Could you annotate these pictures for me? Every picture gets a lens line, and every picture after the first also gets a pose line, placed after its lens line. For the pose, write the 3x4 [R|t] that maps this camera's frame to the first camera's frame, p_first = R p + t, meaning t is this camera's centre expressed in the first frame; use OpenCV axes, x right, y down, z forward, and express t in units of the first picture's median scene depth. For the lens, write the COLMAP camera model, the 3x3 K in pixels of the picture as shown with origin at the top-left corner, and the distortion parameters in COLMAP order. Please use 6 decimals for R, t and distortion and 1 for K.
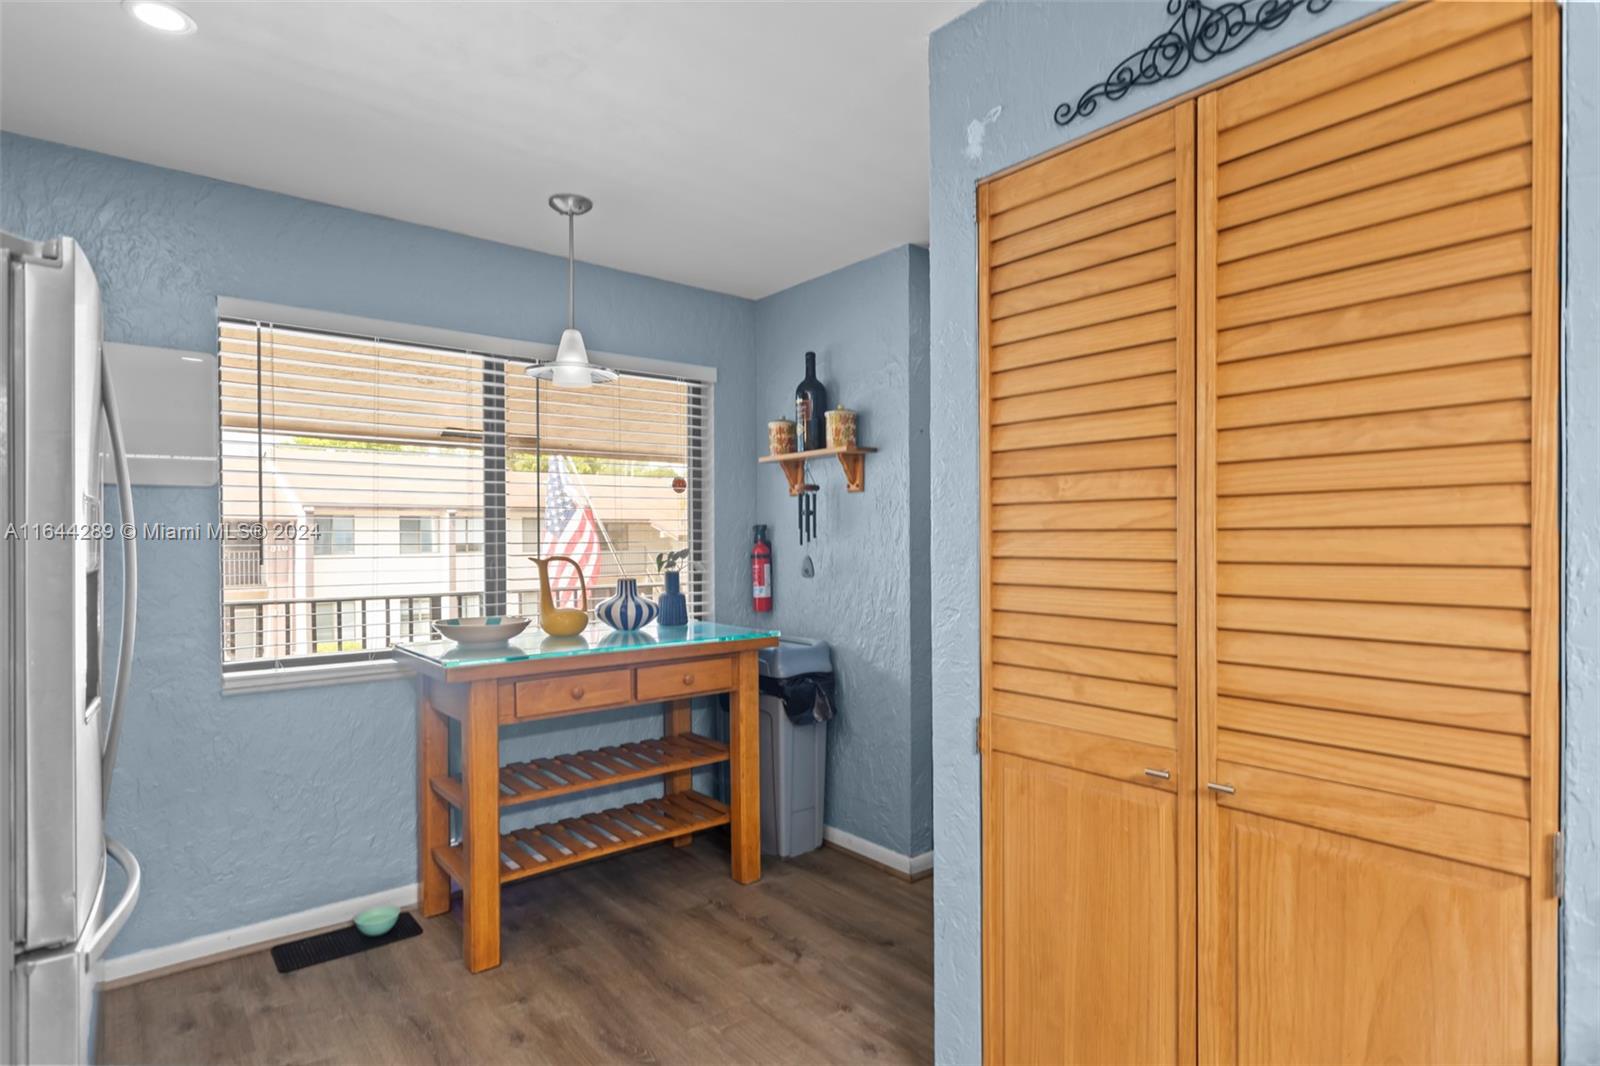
lens RADIAL K [[831.6, 0, 799.9], [0, 831.6, 541.3], [0, 0, 1]] dist [-0.000629, 0.000003]
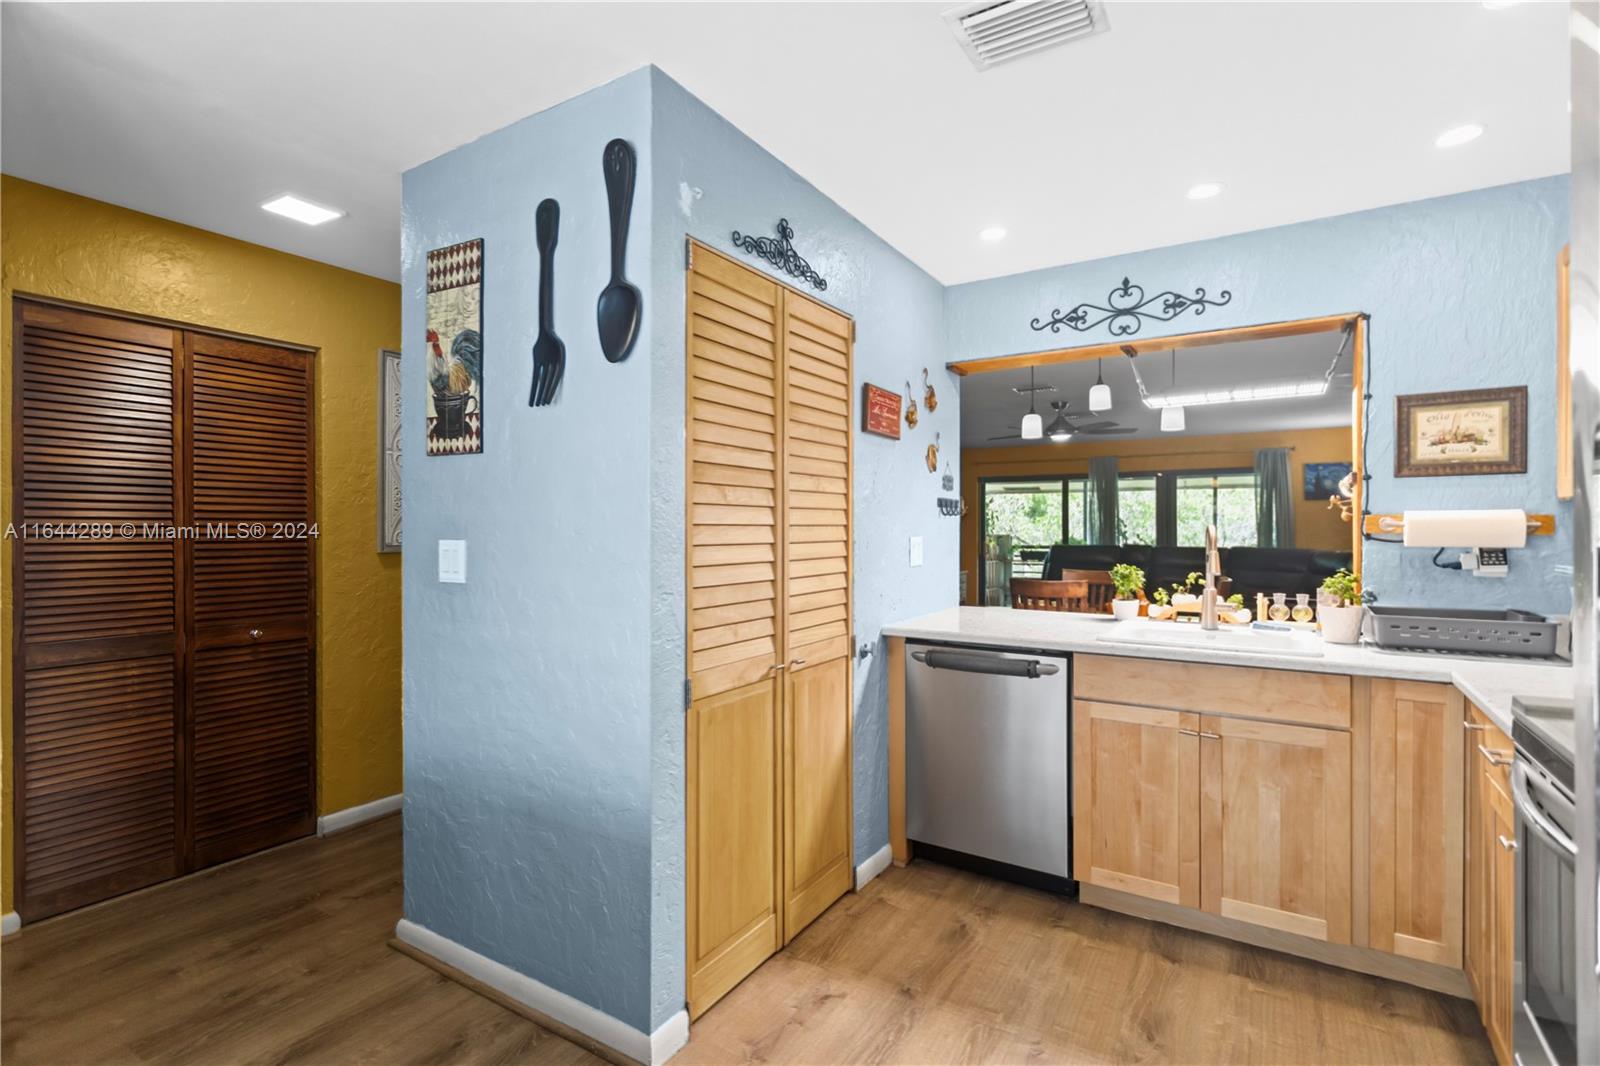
lens RADIAL K [[773.0, 0, 797.1], [0, 773.0, 528.1], [0, 0, 1]] dist [0.001177, 0.000074]
pose [[-0.320228, 0.005032, 0.947327, -0.986340], [0.005240, 0.999980, -0.003541, -0.002199], [-0.947326, 0.003830, -0.320248, 1.324736]]
